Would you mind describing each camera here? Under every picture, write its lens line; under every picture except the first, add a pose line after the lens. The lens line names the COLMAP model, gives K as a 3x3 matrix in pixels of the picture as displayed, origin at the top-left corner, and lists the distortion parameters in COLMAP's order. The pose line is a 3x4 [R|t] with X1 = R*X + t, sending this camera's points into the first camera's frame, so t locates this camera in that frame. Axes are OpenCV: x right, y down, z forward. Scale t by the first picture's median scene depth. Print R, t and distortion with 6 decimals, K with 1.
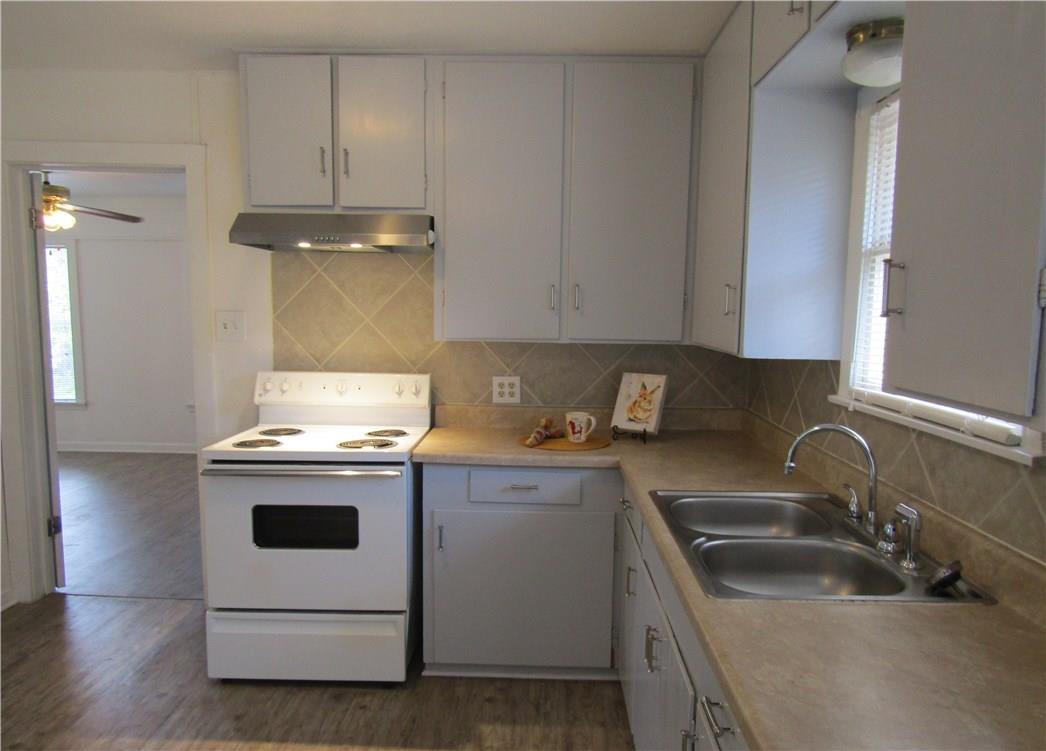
lens RADIAL K [[758.5, 0, 522.4], [0, 758.5, 383.4], [0, 0, 1]] dist [0.010149, 0.001538]
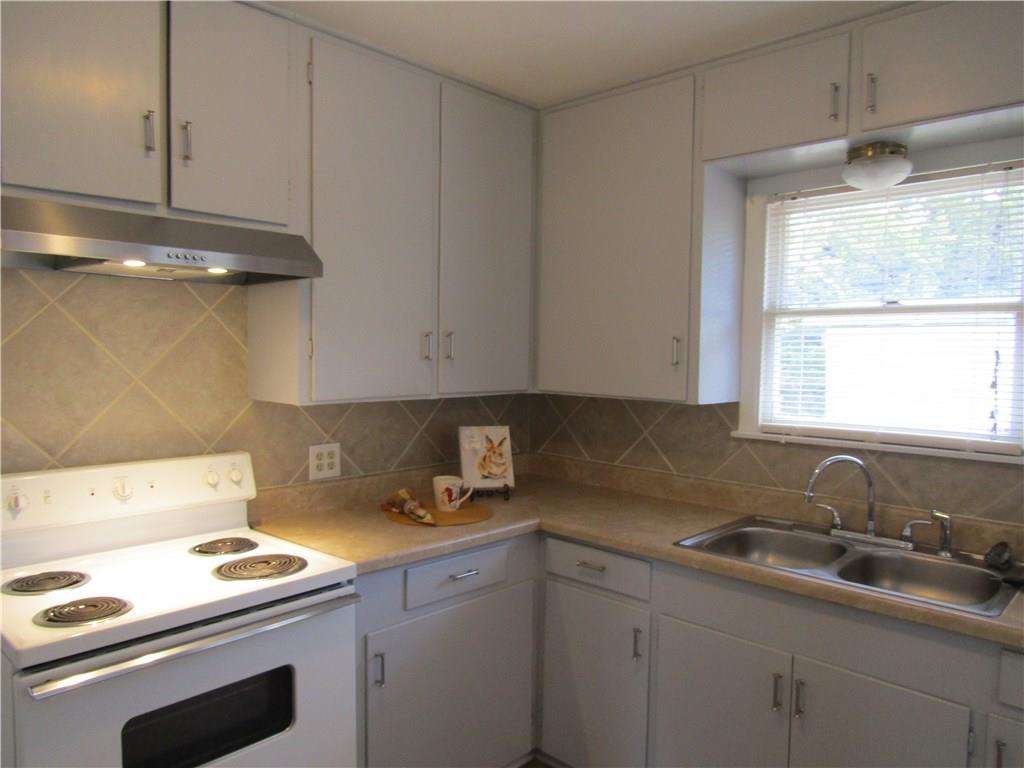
lens RADIAL K [[740.4, 0, 511.8], [0, 740.4, 378.6], [0, 0, 1]] dist [0.000489, -0.002989]
pose [[0.662725, -0.038155, 0.747890, -0.503327], [0.074546, 0.997102, -0.015188, -0.055231], [-0.745143, 0.065818, 0.663649, 0.364287]]
